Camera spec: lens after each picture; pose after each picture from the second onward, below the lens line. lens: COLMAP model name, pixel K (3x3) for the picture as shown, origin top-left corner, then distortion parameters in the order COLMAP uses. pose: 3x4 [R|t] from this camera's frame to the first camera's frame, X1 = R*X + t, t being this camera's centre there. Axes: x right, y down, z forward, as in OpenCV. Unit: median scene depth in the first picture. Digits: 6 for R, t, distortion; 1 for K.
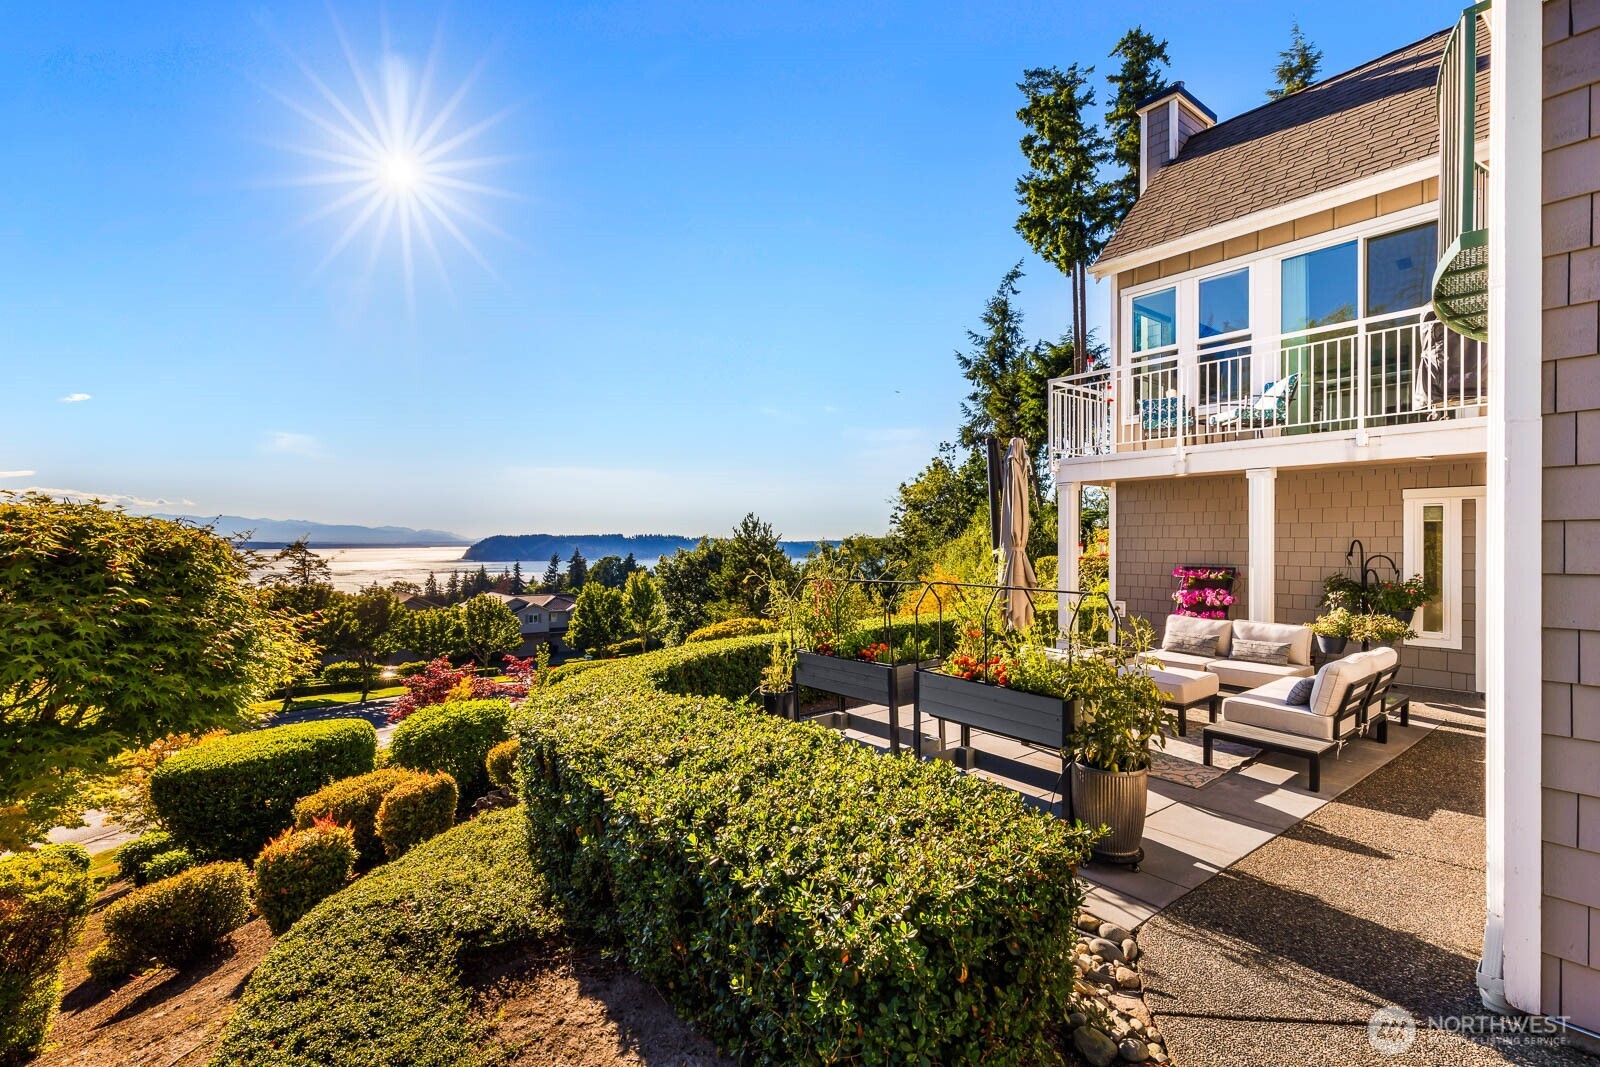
lens RADIAL K [[722.5, 0, 801.7], [0, 722.5, 537.6], [0, 0, 1]] dist [0.014866, -0.004453]
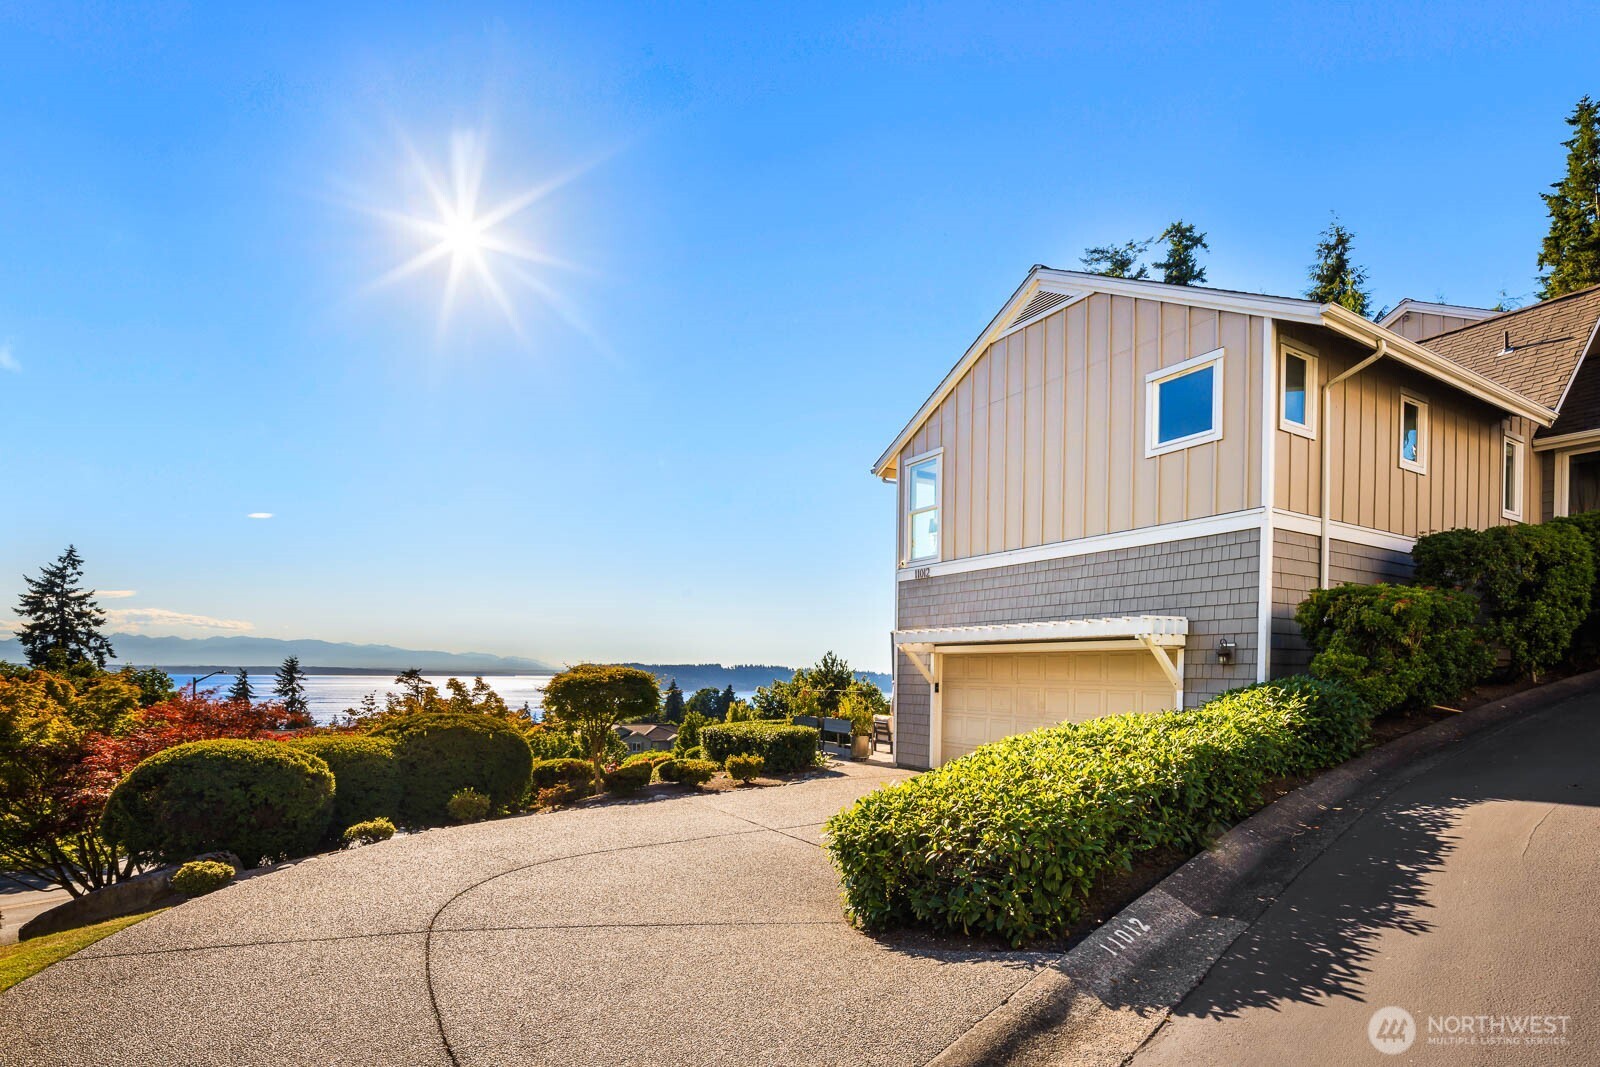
lens RADIAL K [[817.0, 0, 852.4], [0, 817.0, 677.7], [0, 0, 1]] dist [0.005289, -0.006097]
pose [[0.996286, 0.013228, -0.085085, 0.041079], [-0.012371, 0.999867, 0.010587, -0.002035], [0.085214, -0.009495, 0.996317, -0.170316]]
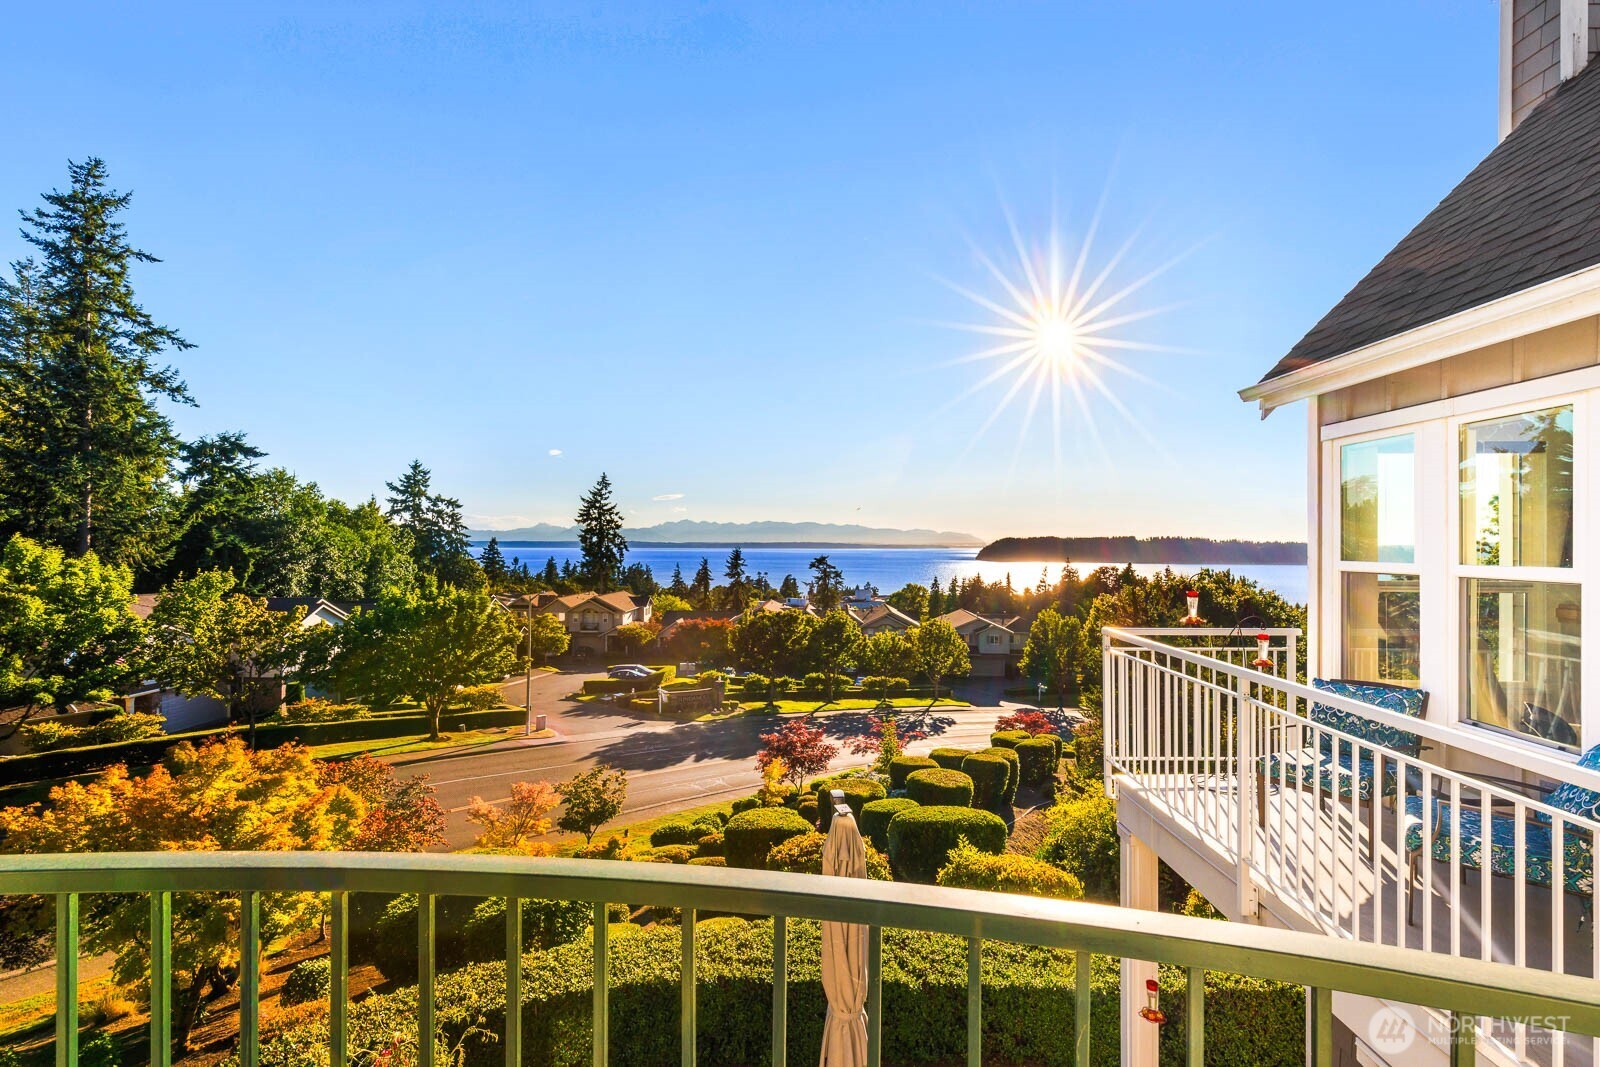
lens RADIAL K [[719.4, 0, 800.0], [0, 719.4, 533.5], [0, 0, 1]] dist [0.025962, -0.018610]
pose [[0.780299, -0.004927, -0.625387, 0.068131], [-0.000652, 0.999962, -0.008691, -0.038273], [0.625406, 0.007189, 0.780266, 0.055694]]
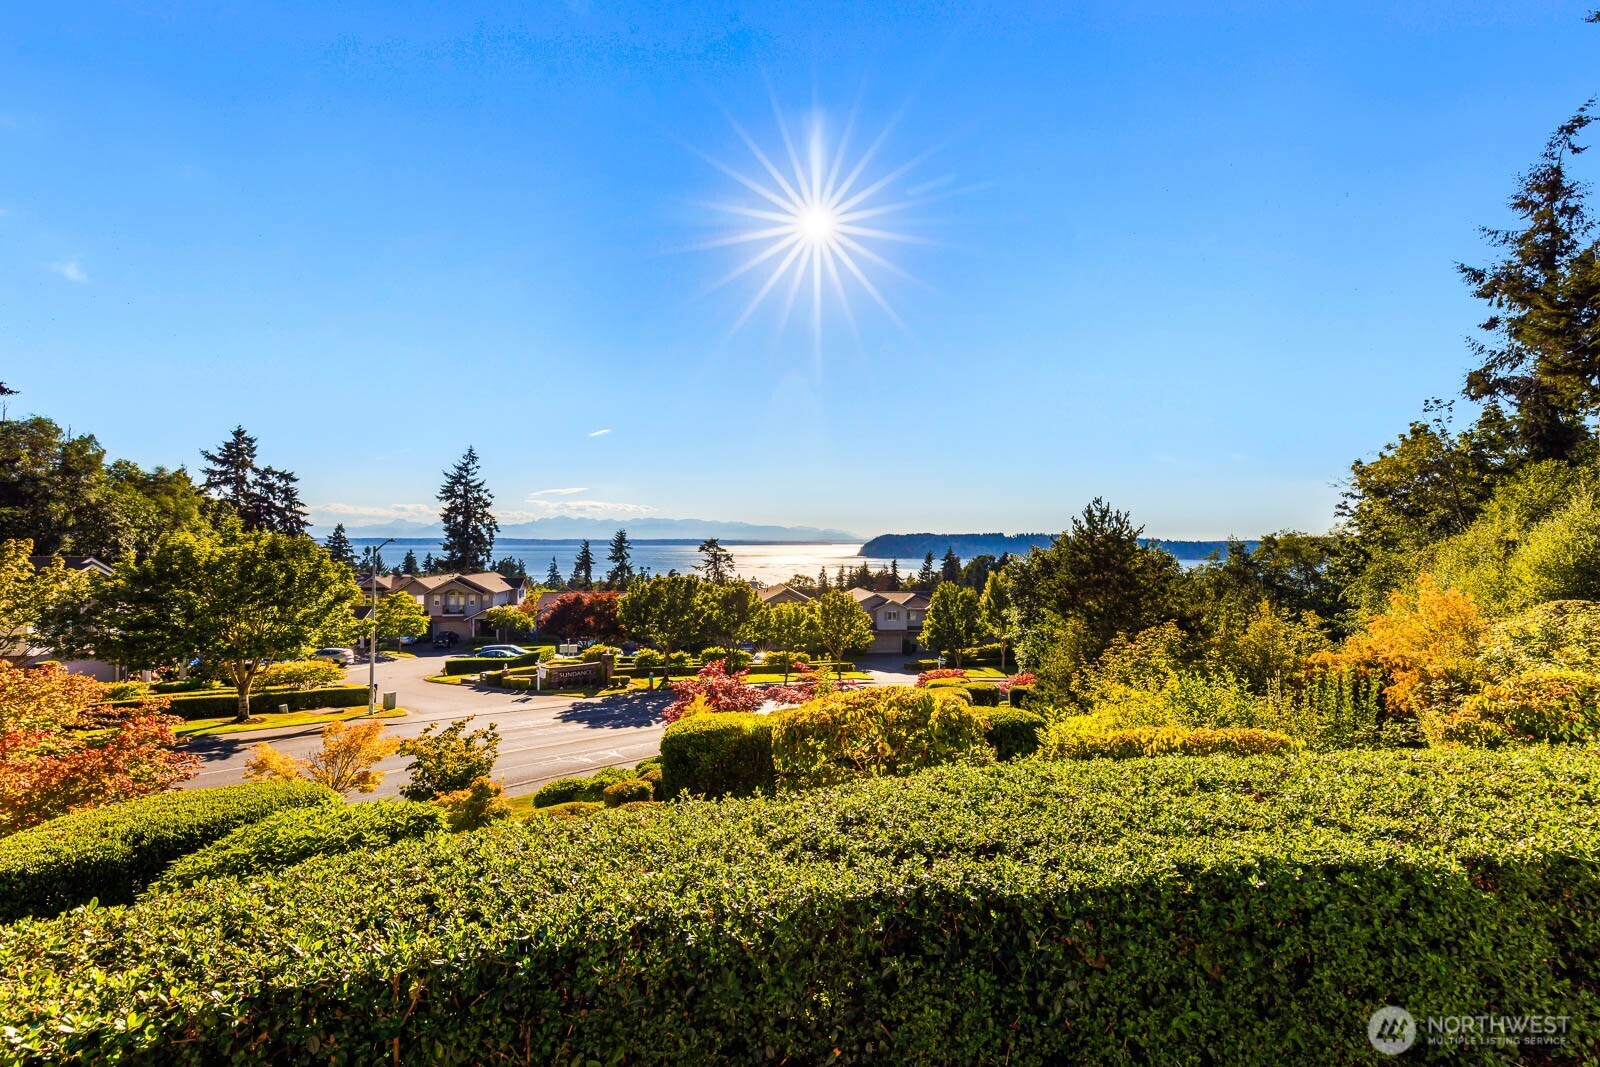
lens RADIAL K [[722.5, 0, 801.7], [0, 722.5, 537.6], [0, 0, 1]] dist [0.014866, -0.004453]
pose [[0.870961, 0.001977, -0.491347, 0.014681], [-0.001138, 0.999997, 0.002007, 0.002944], [0.491350, -0.001189, 0.870961, 0.096732]]
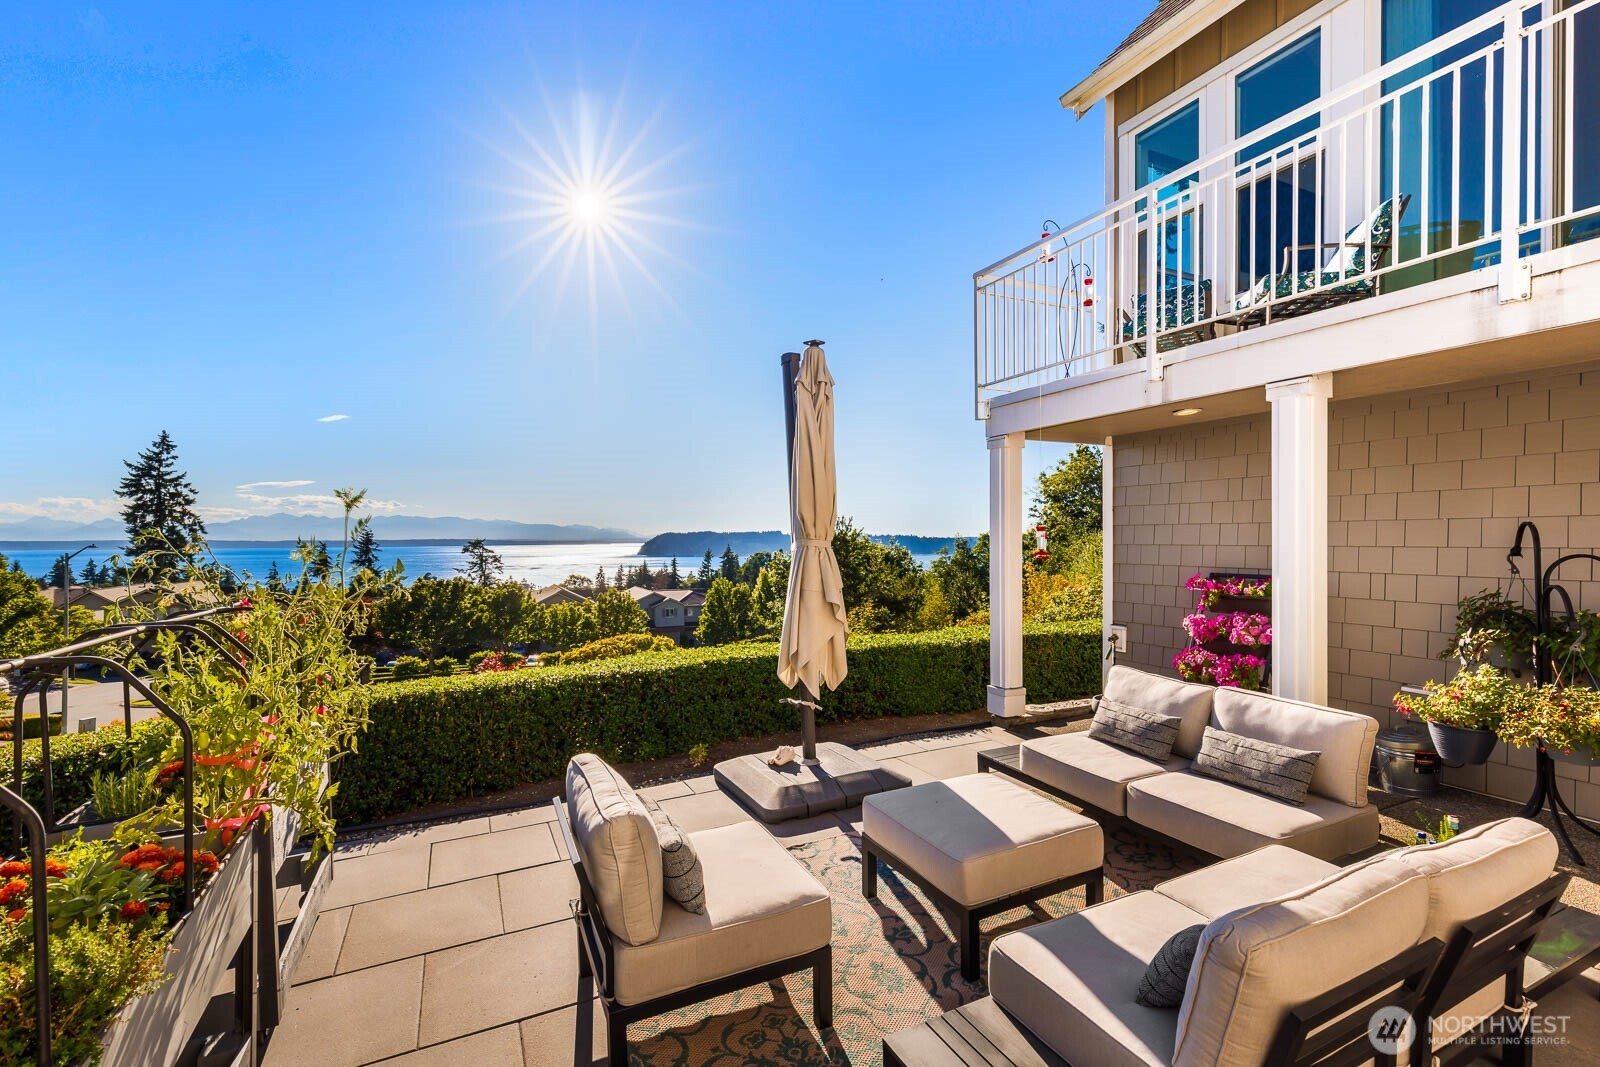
lens RADIAL K [[722.5, 0, 801.7], [0, 722.5, 537.6], [0, 0, 1]] dist [0.014866, -0.004453]
pose [[0.977351, -0.004177, -0.211584, 0.043441], [0.005373, 0.999973, 0.005077, 0.000927], [0.211557, -0.006099, 0.977347, 0.047182]]
